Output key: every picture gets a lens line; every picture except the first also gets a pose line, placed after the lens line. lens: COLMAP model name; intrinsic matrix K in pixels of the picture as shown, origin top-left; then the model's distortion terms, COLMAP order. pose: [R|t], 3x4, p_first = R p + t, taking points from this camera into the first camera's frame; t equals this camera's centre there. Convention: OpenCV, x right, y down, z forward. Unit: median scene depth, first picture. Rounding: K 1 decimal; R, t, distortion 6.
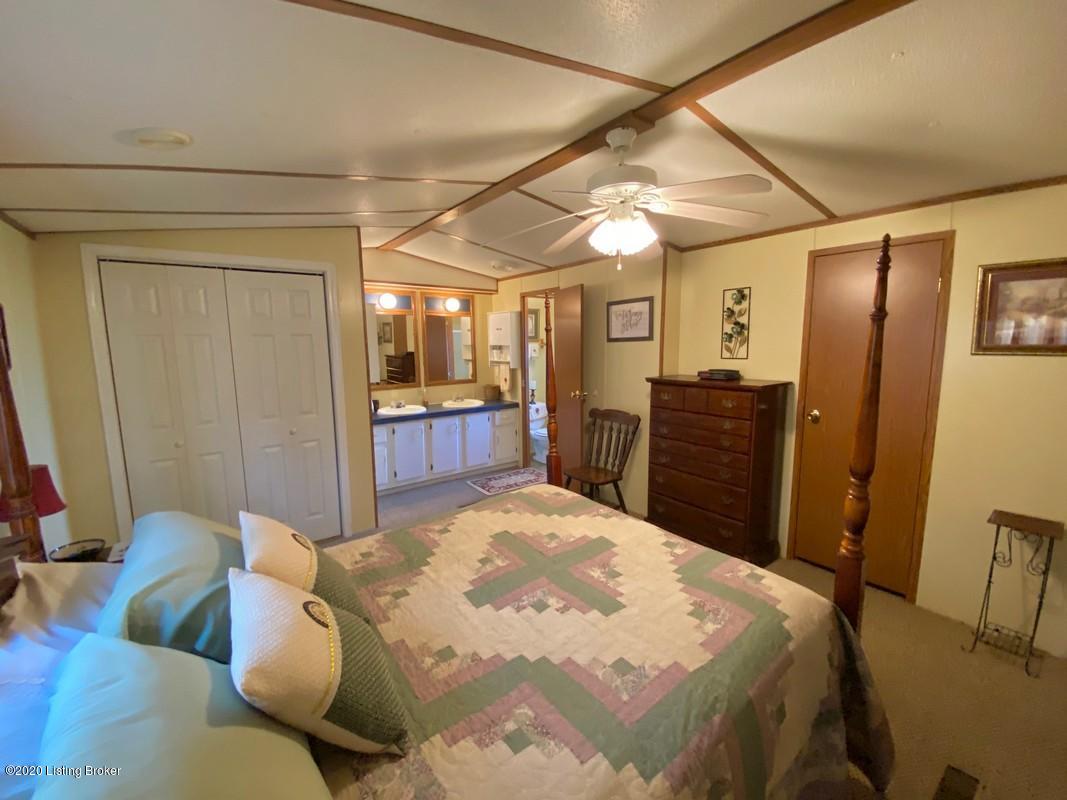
lens RADIAL K [[432.7, 0, 533.5], [0, 432.7, 400.0], [0, 0, 1]] dist [0.026994, -0.018085]
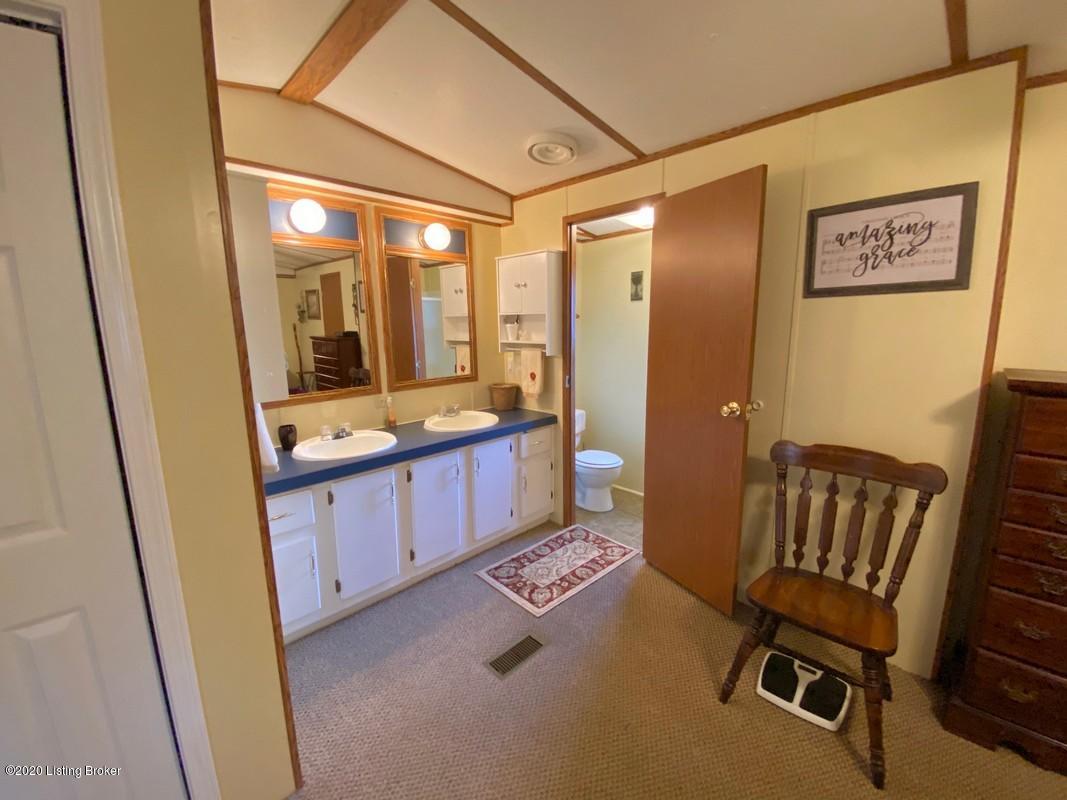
lens RADIAL K [[432.7, 0, 533.5], [0, 432.7, 400.0], [0, 0, 1]] dist [0.026994, -0.018085]
pose [[0.990827, -0.023280, 0.133116, -0.143560], [0.018641, 0.999178, 0.035991, -0.036152], [-0.133844, -0.033179, 0.990447, 0.443658]]
